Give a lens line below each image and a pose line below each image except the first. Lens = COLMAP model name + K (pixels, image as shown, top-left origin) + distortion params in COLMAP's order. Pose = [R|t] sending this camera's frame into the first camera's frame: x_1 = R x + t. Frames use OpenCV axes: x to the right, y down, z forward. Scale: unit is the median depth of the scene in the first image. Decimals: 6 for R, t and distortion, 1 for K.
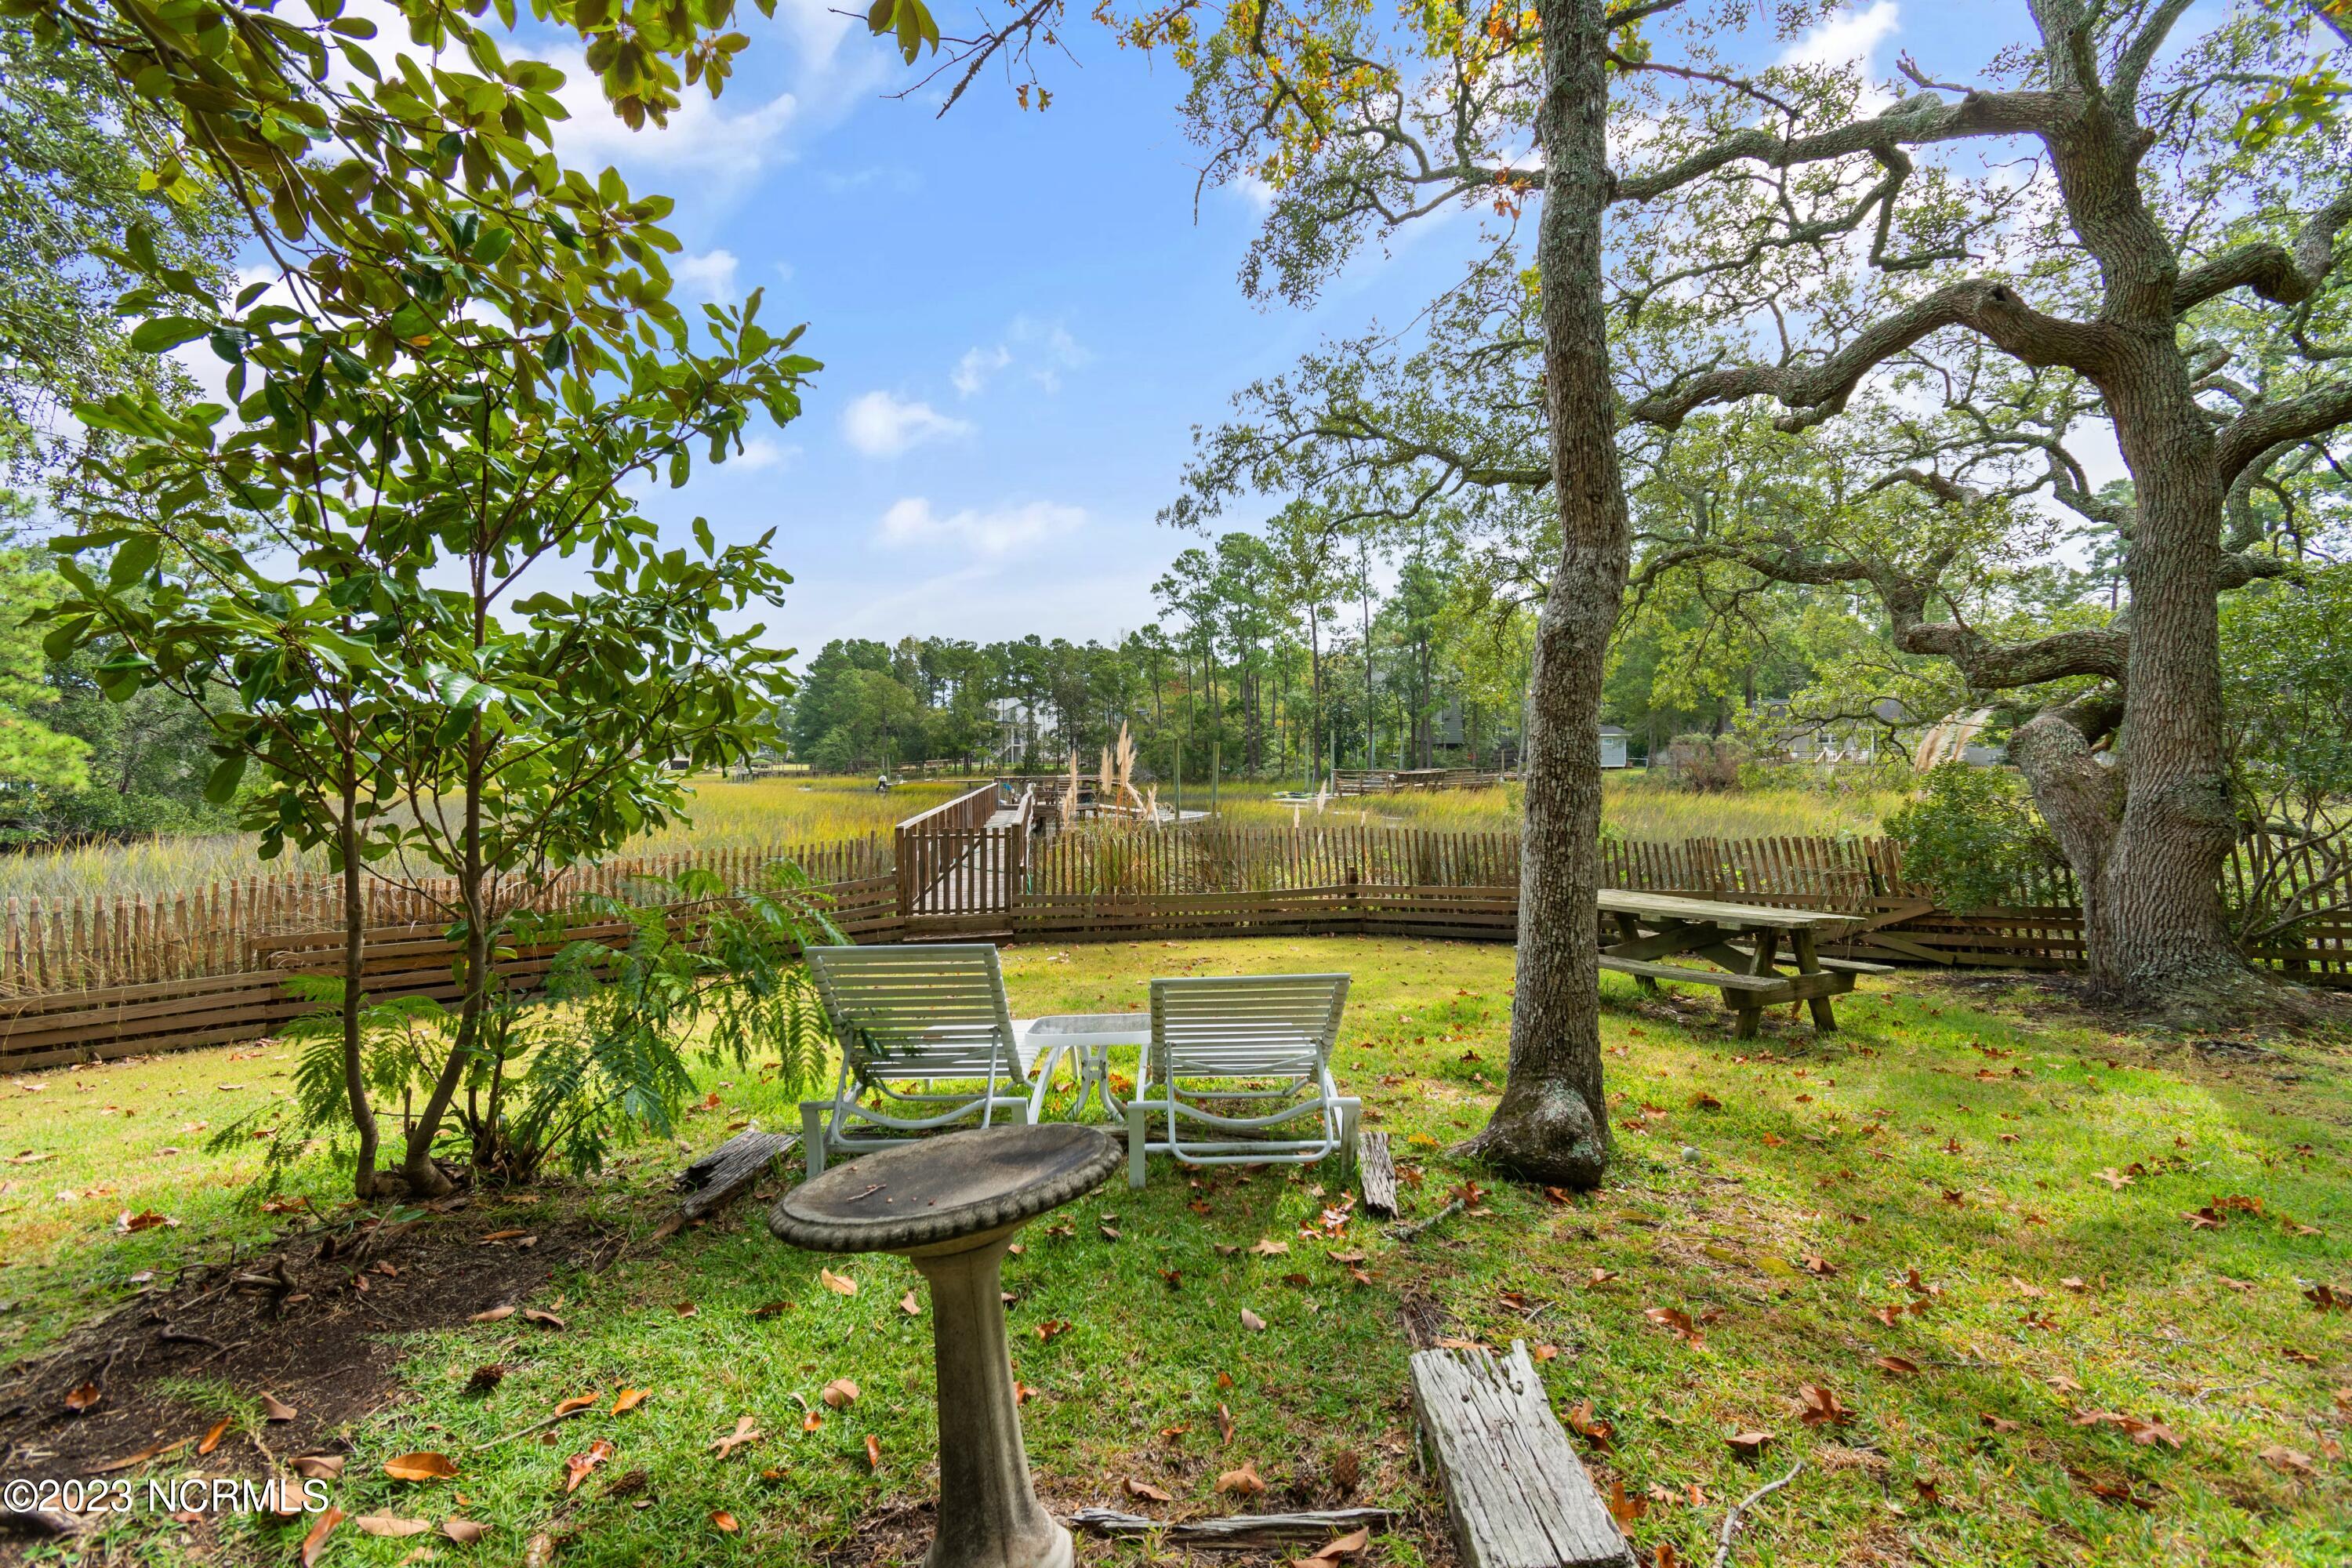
lens RADIAL K [[1044.0, 0, 1179.5], [0, 1044.0, 782.3], [0, 0, 1]] dist [-0.001795, -0.002869]
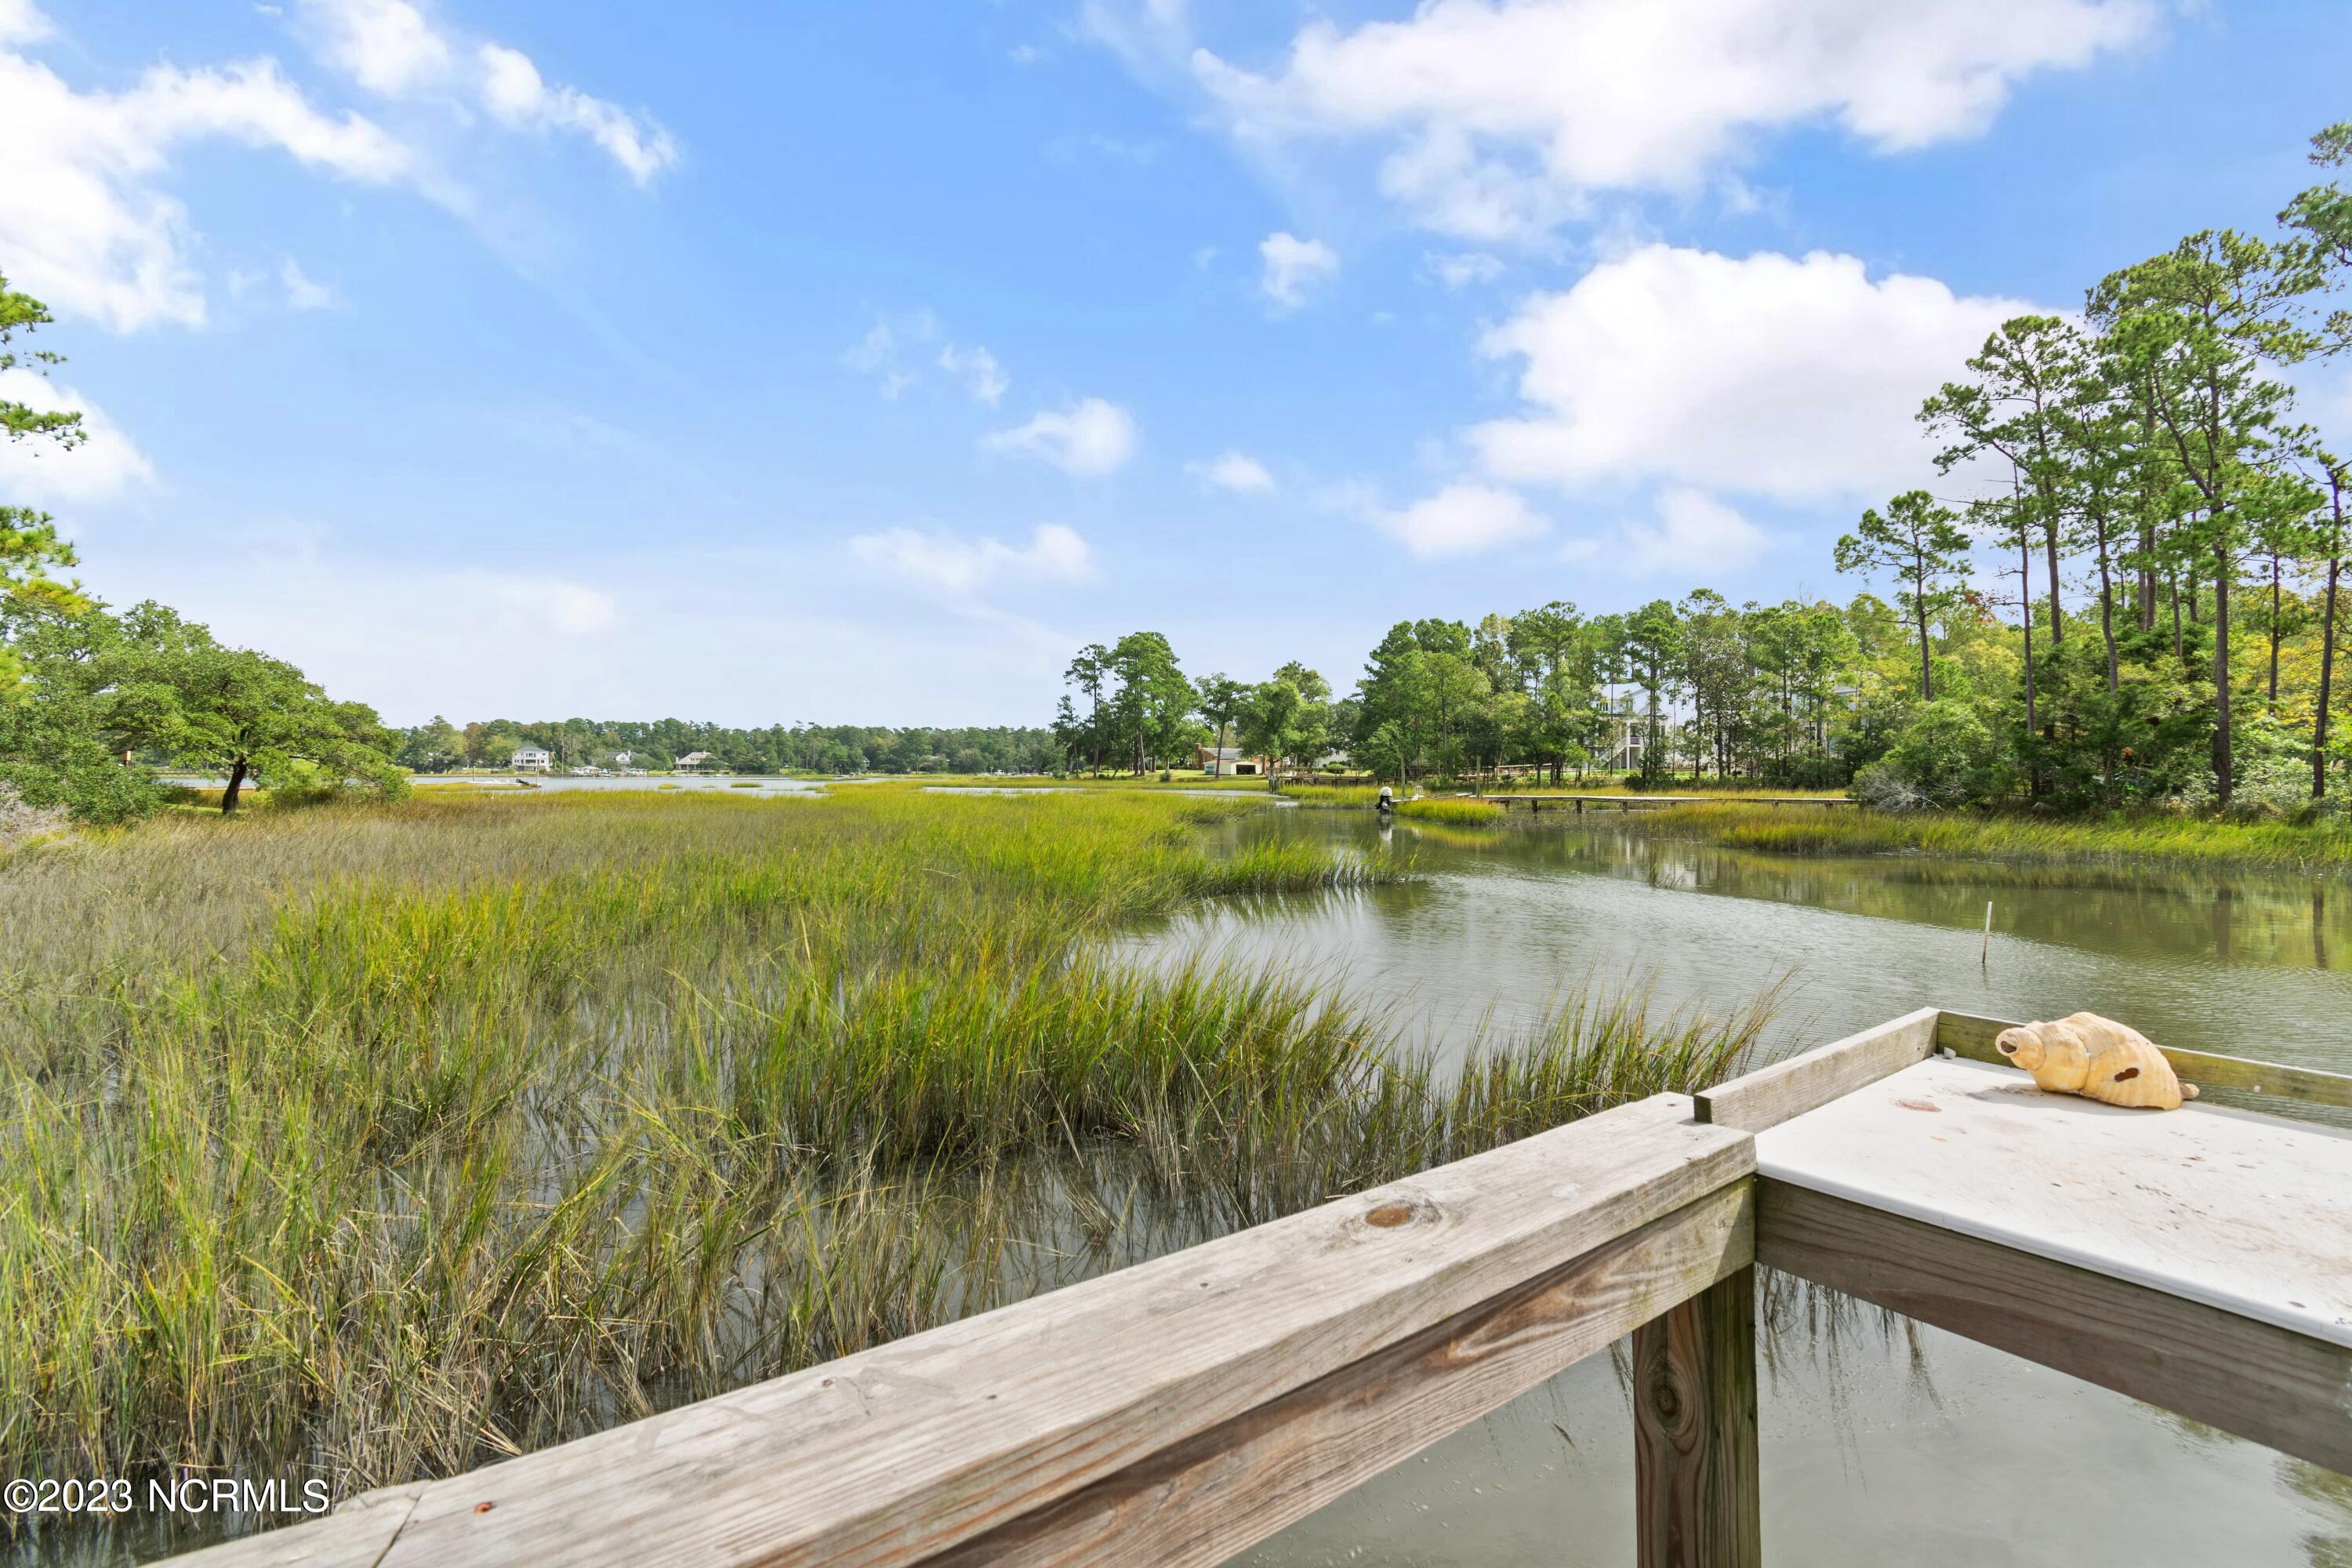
lens RADIAL K [[1044.0, 0, 1168.1], [0, 1044.0, 790.2], [0, 0, 1]] dist [-0.001795, -0.002869]
pose [[0.834743, 0.018174, -0.550340, -0.029829], [-0.017933, 0.999822, 0.005817, -0.003488], [0.550348, 0.005013, 0.834920, 0.247357]]
